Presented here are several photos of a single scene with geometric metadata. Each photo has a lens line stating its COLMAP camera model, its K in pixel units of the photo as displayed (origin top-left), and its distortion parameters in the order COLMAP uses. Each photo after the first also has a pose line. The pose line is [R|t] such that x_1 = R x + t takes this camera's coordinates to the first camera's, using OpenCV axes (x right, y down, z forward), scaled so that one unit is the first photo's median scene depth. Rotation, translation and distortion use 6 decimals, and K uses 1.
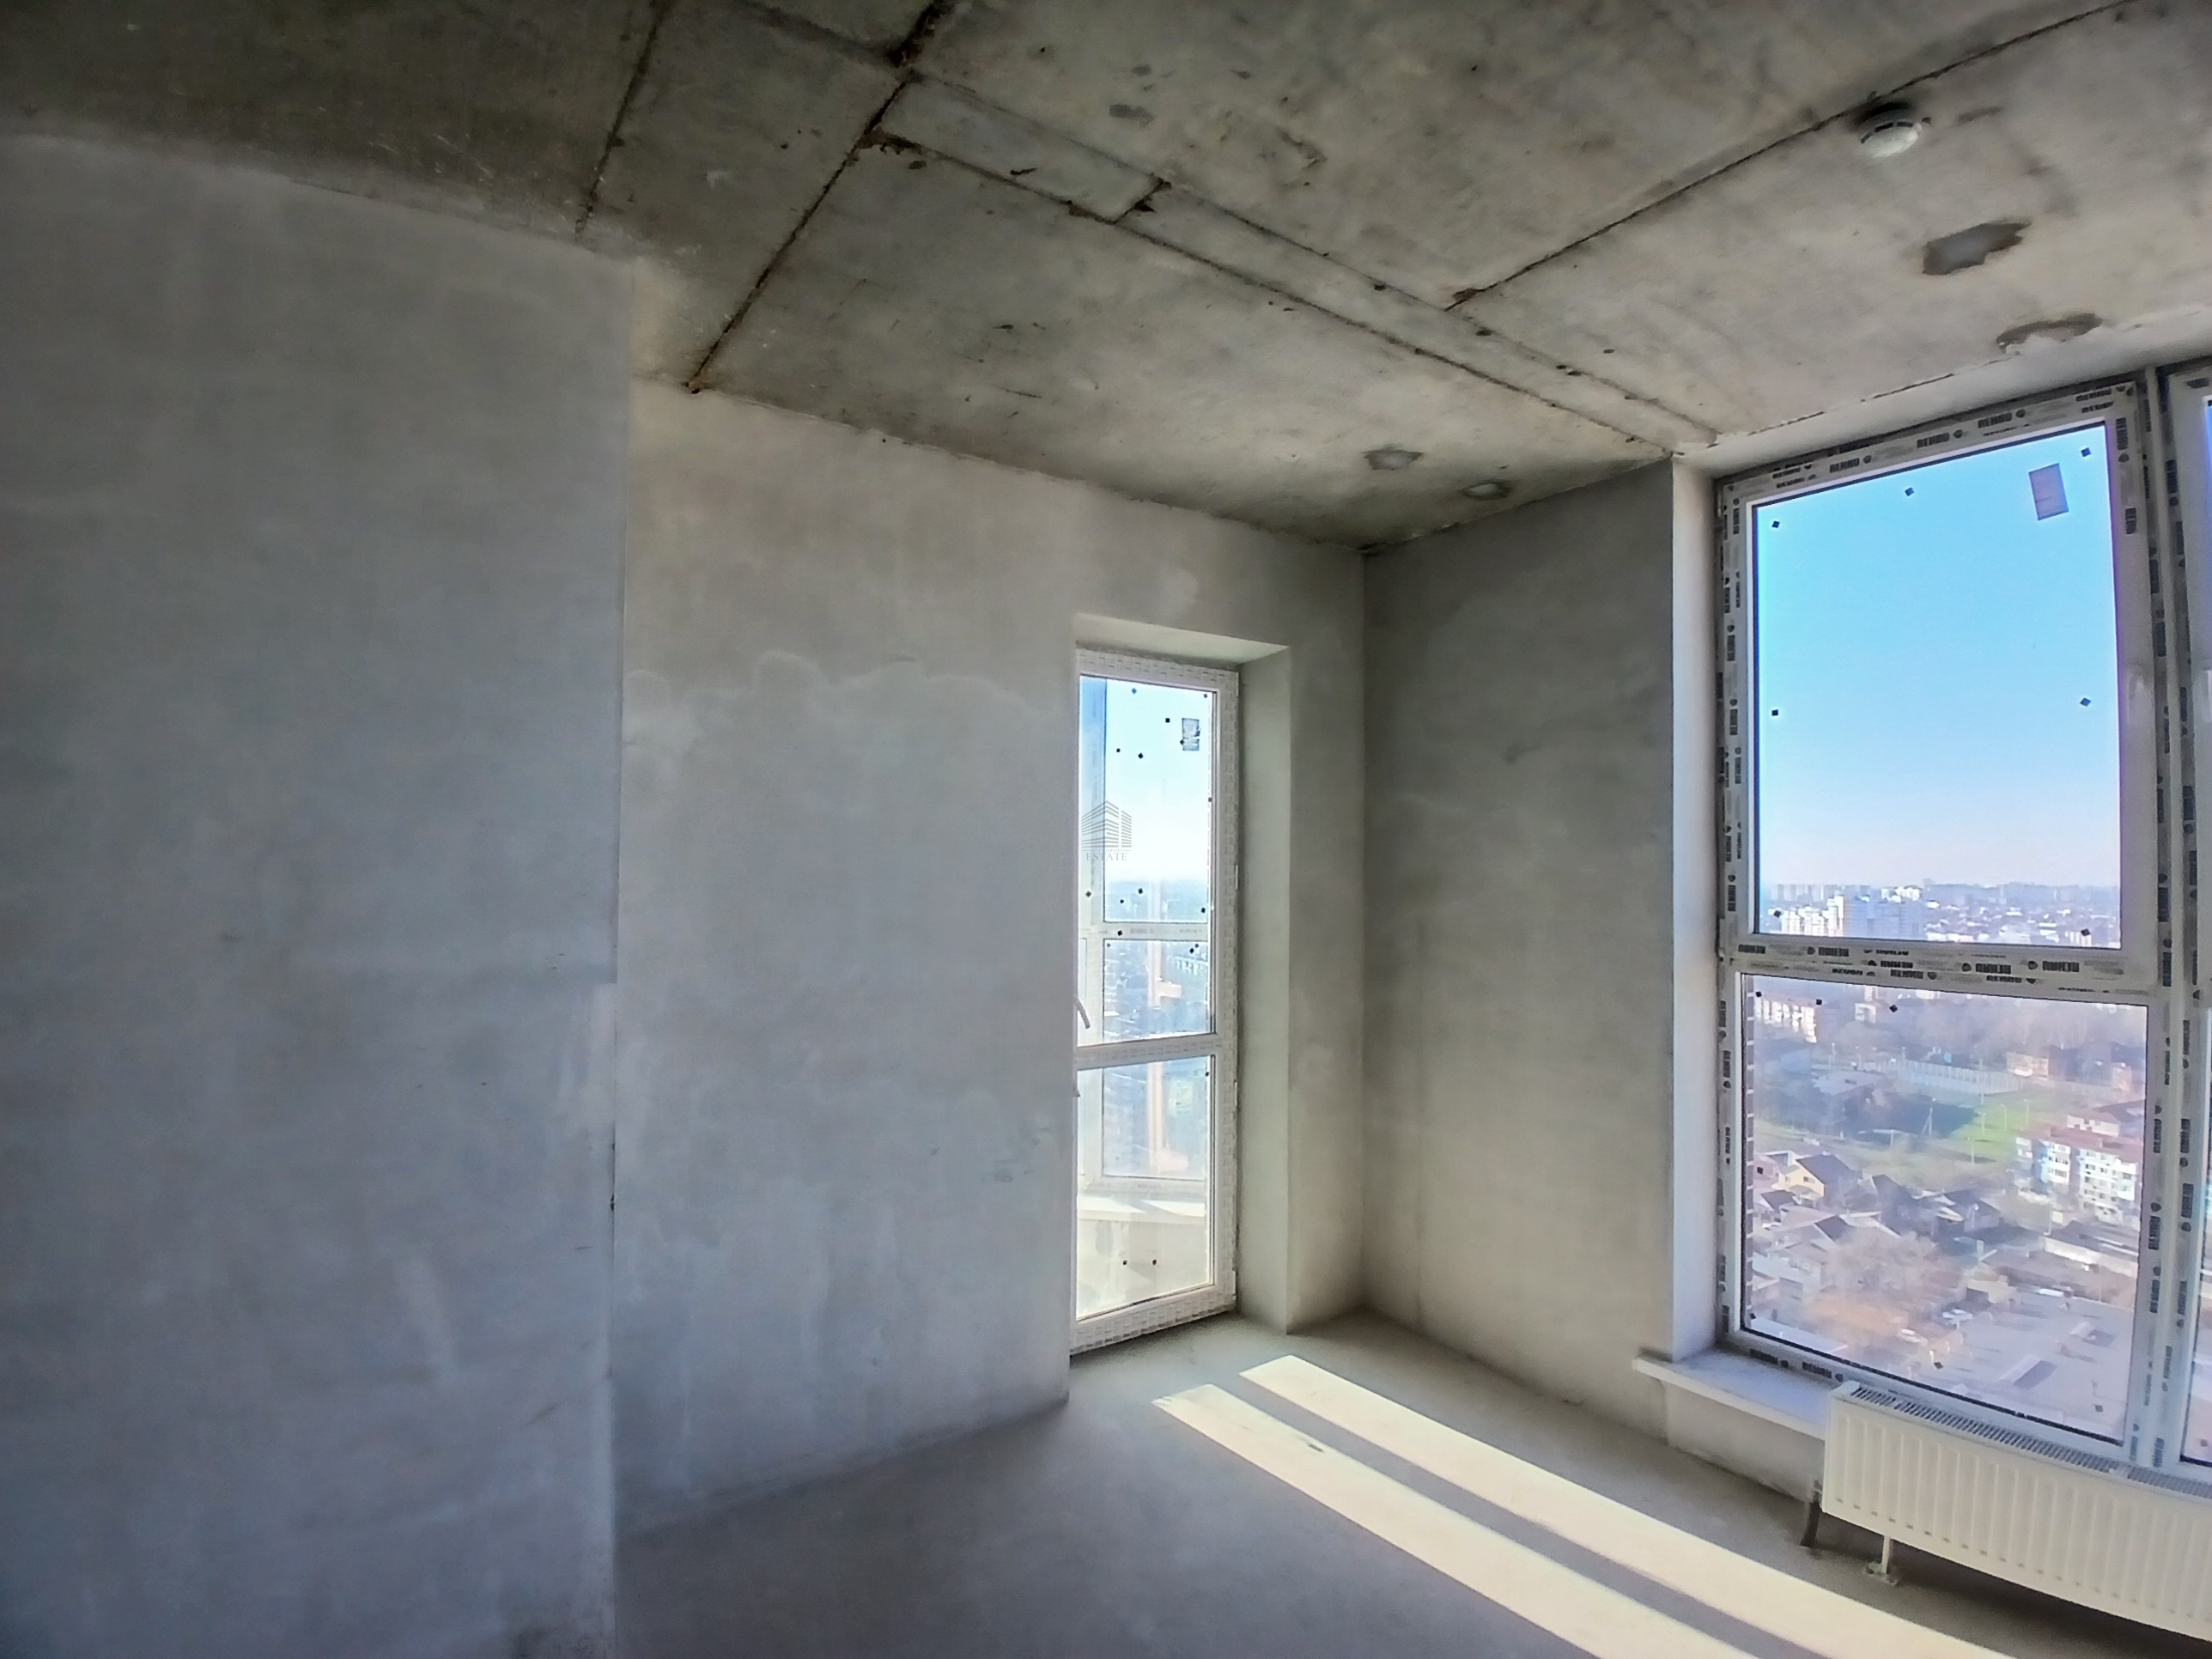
lens RADIAL K [[1103.4, 0, 1133.6], [0, 1103.4, 844.2], [0, 0, 1]] dist [0.003675, -0.047165]
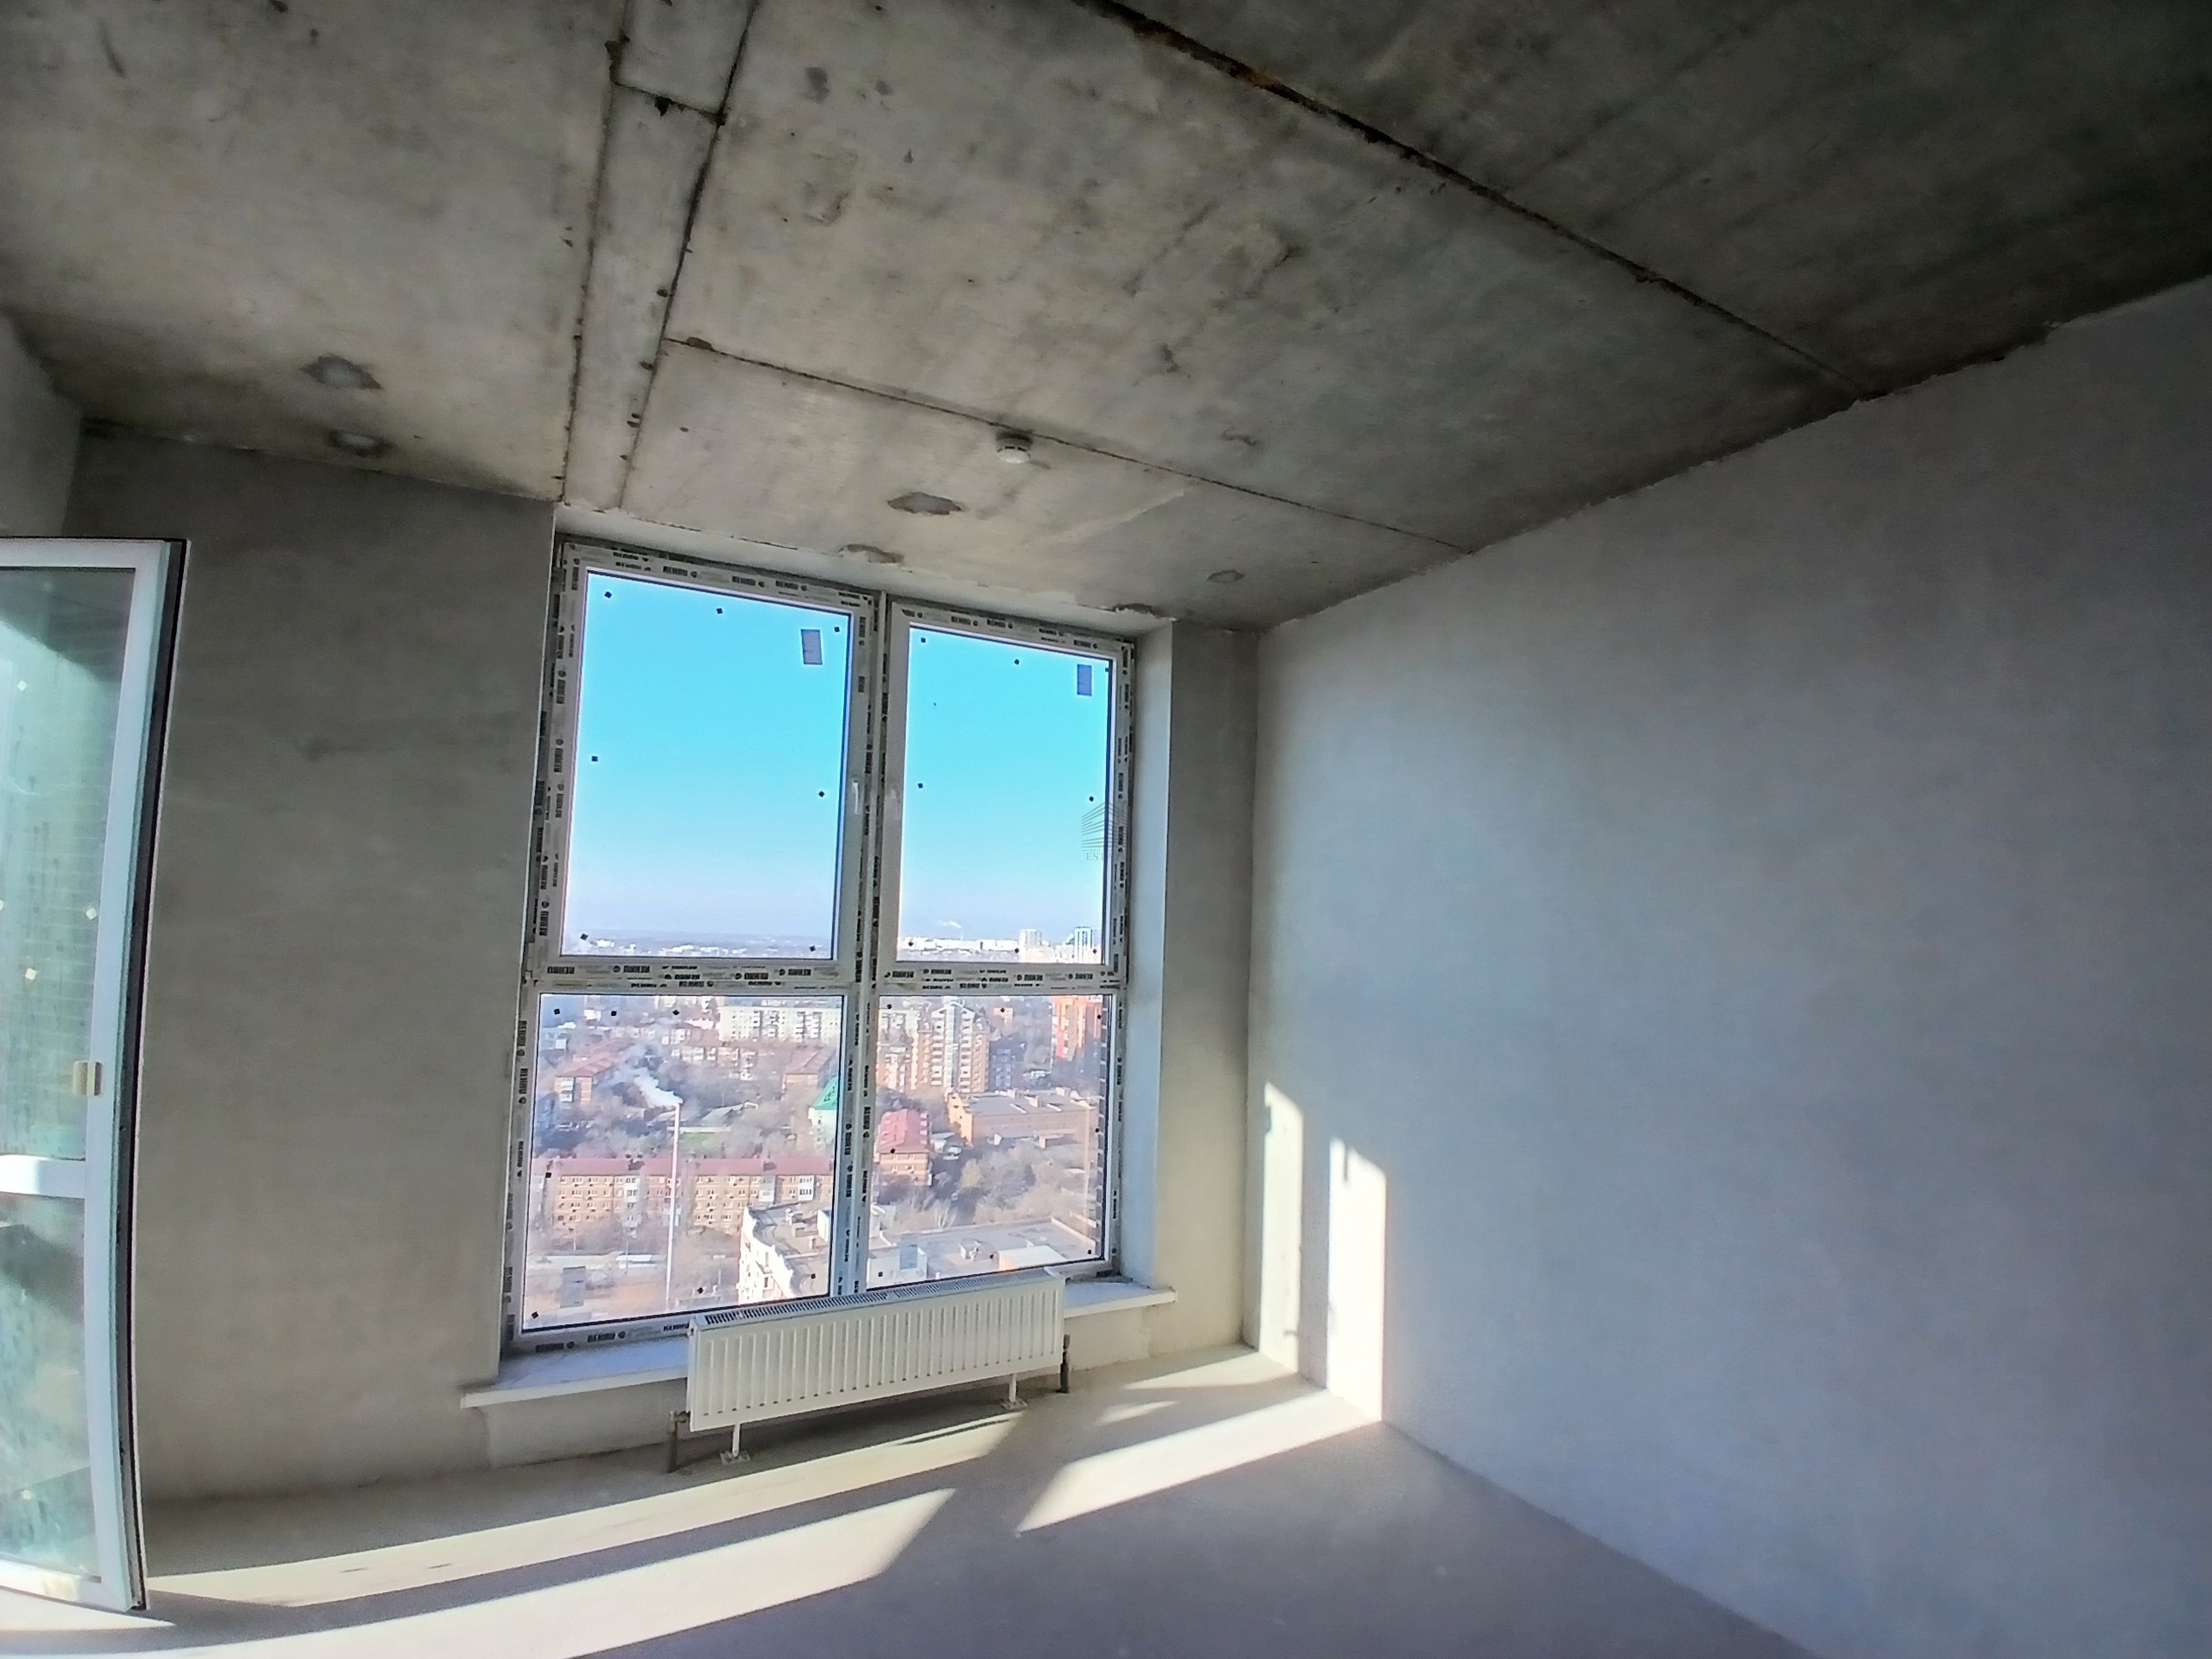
lens RADIAL K [[1103.4, 0, 1133.6], [0, 1103.4, 844.2], [0, 0, 1]] dist [0.003675, -0.047165]
pose [[0.085718, 0.077517, 0.993299, -0.552424], [-0.050772, 0.996013, -0.073347, 0.025448], [-0.995025, -0.044144, 0.089312, 0.392915]]
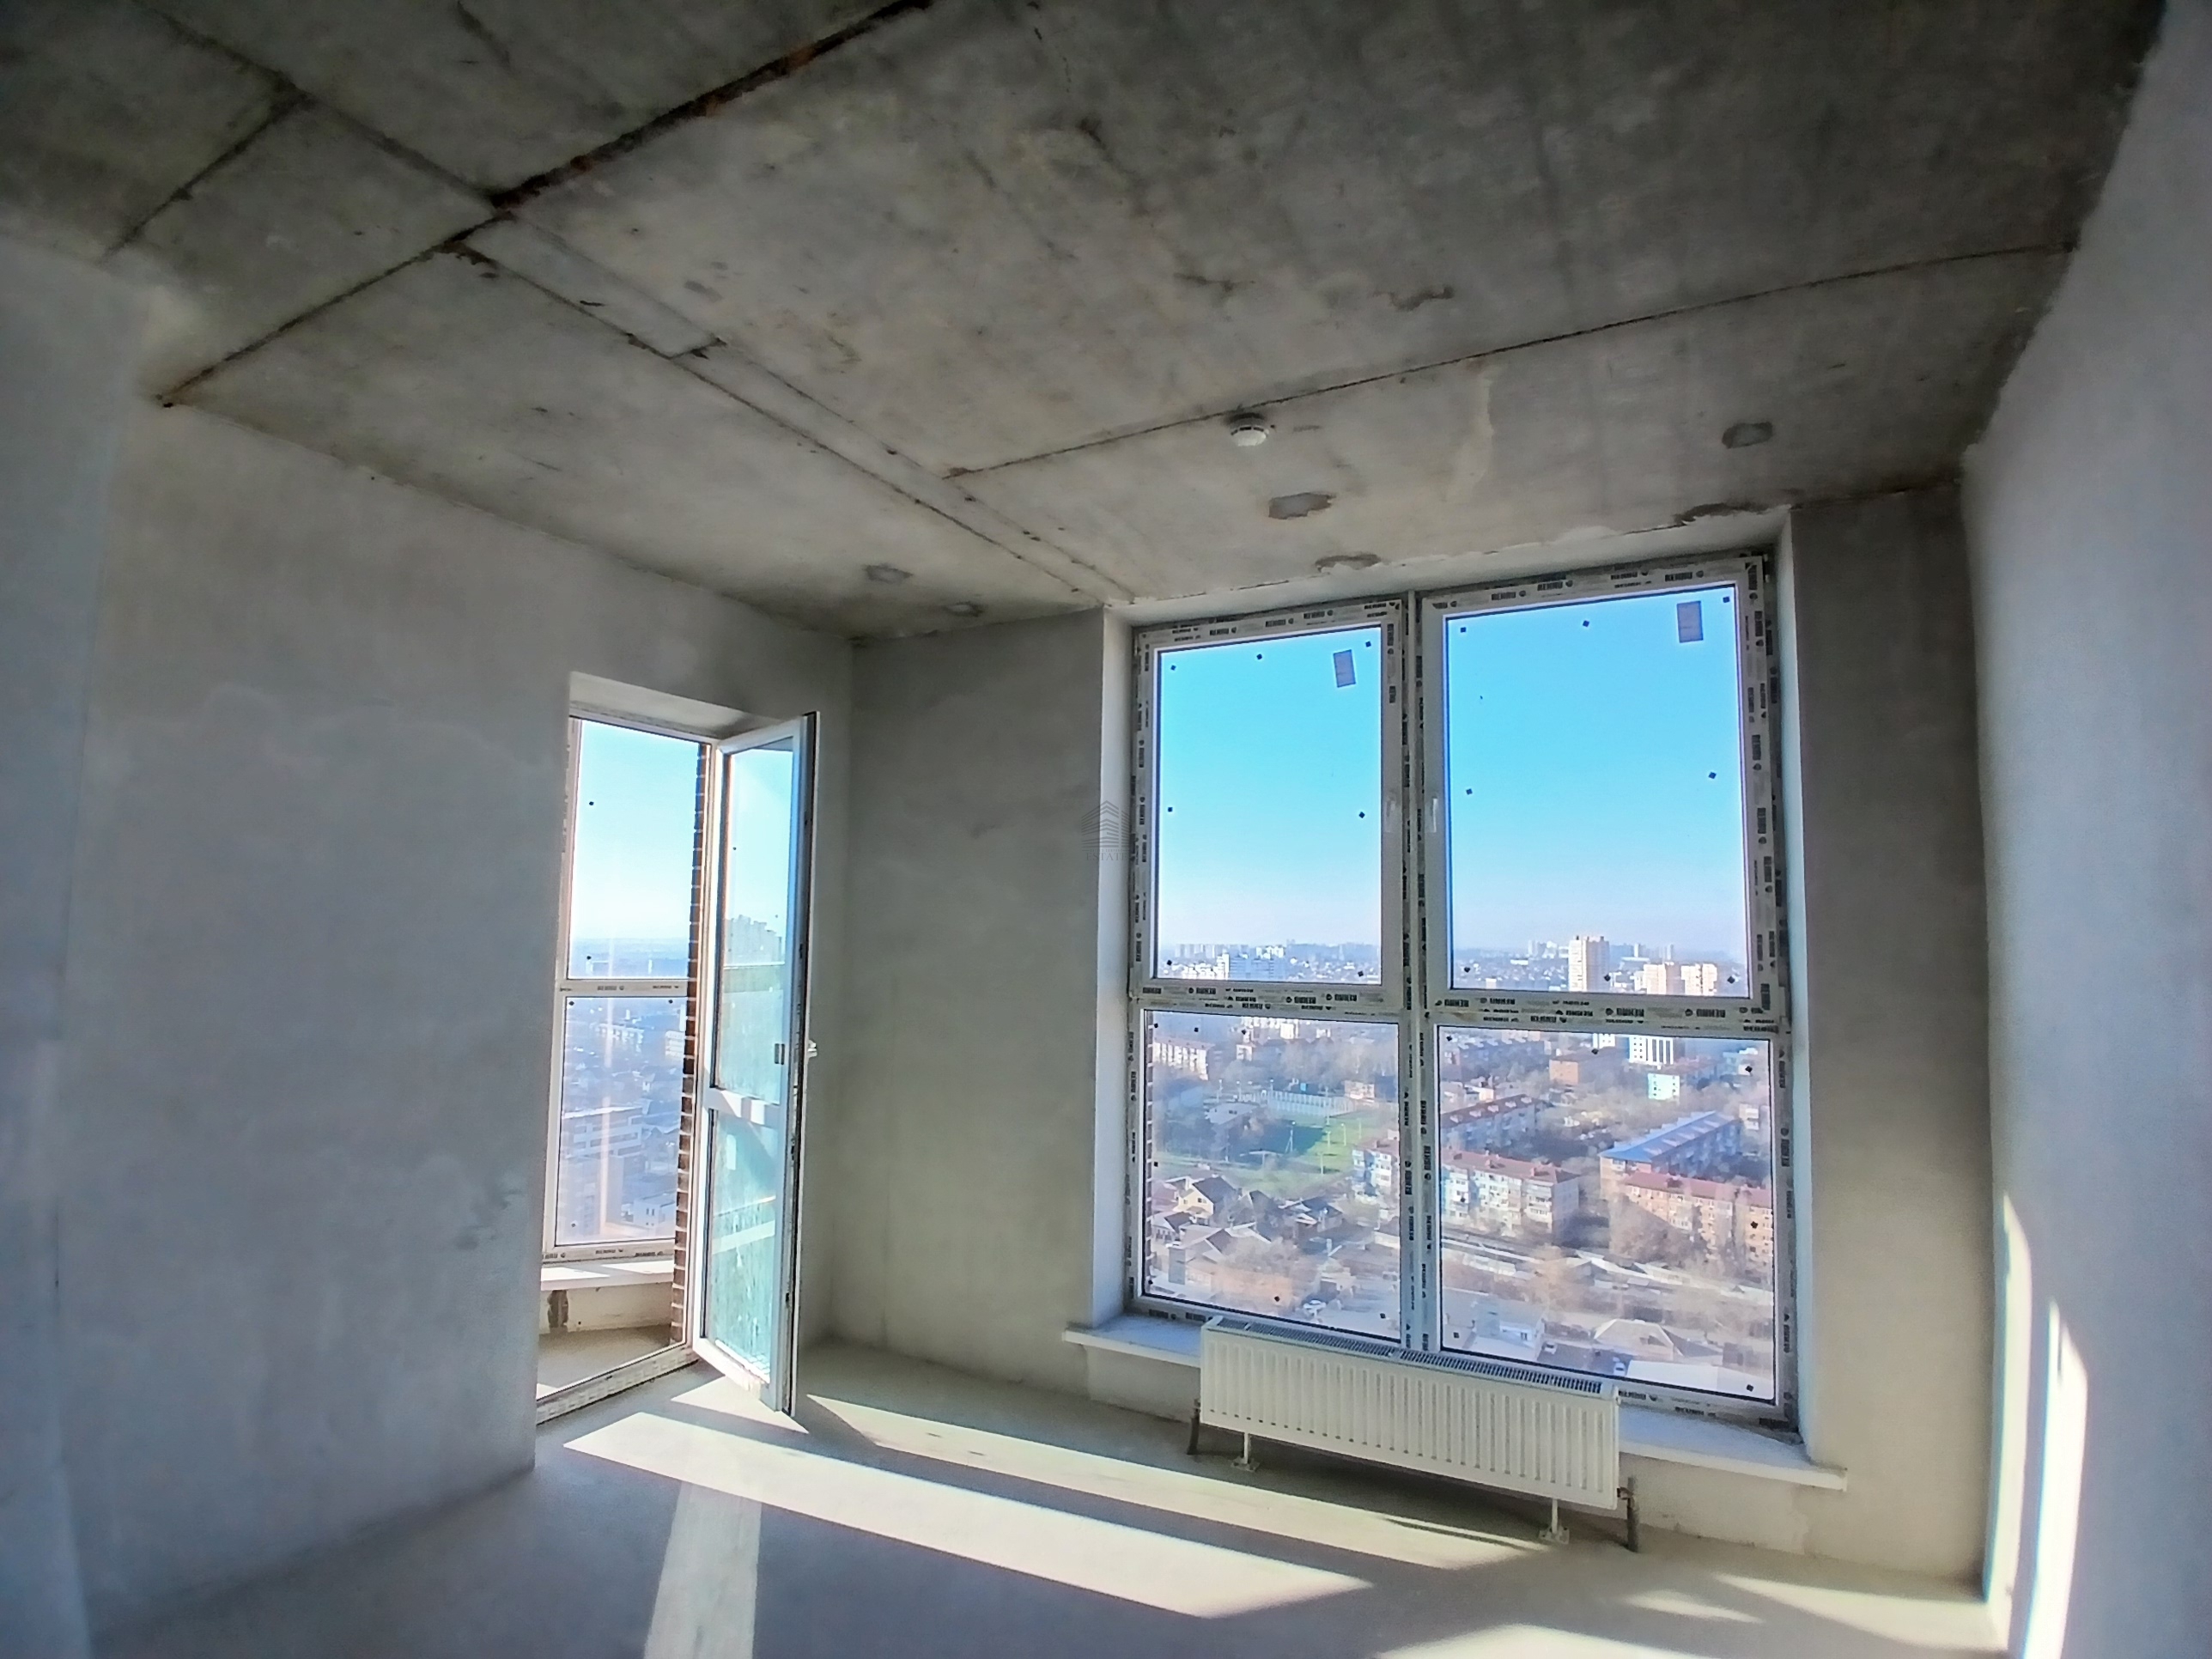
lens RADIAL K [[1103.4, 0, 1133.6], [0, 1103.4, 844.2], [0, 0, 1]] dist [0.003675, -0.047165]
pose [[0.883509, 0.041508, 0.466572, -0.078788], [-0.015998, 0.998159, -0.058506, -0.000379], [-0.468142, 0.044226, 0.882546, -0.163614]]
